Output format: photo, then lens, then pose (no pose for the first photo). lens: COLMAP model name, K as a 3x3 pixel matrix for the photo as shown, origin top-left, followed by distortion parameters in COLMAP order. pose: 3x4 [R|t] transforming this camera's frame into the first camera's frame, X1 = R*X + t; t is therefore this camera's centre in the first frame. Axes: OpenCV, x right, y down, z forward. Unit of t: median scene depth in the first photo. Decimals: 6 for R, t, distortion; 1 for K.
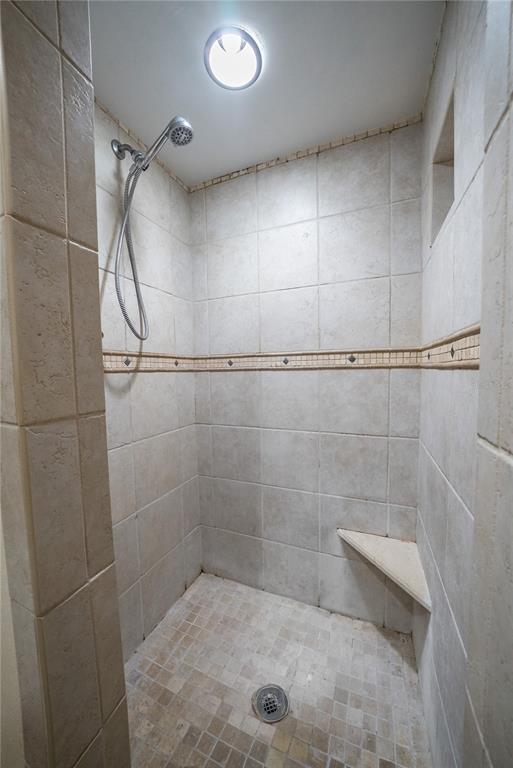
lens RADIAL K [[269.3, 0, 257.6], [0, 269.3, 384.9], [0, 0, 1]] dist [-0.027146, 0.003369]
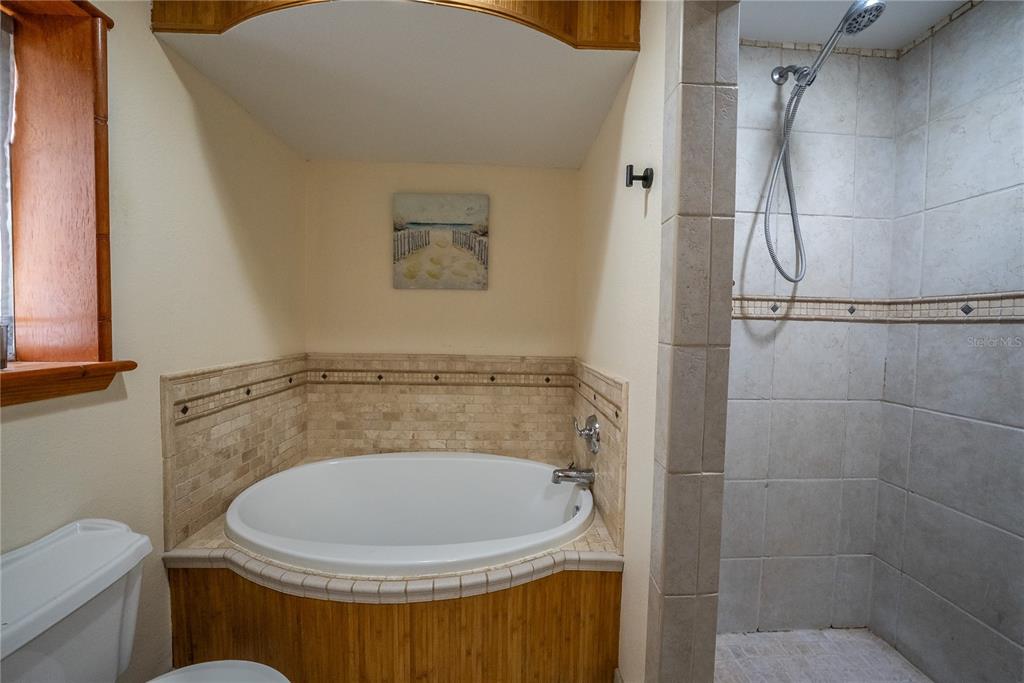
lens RADIAL K [[359.0, 0, 513.6], [0, 359.0, 340.1], [0, 0, 1]] dist [-0.027146, 0.003369]
pose [[0.409046, 0.068724, -0.909922, 0.226933], [-0.076443, 0.996236, 0.040879, 0.037058], [0.909306, 0.052836, 0.412759, -0.258761]]
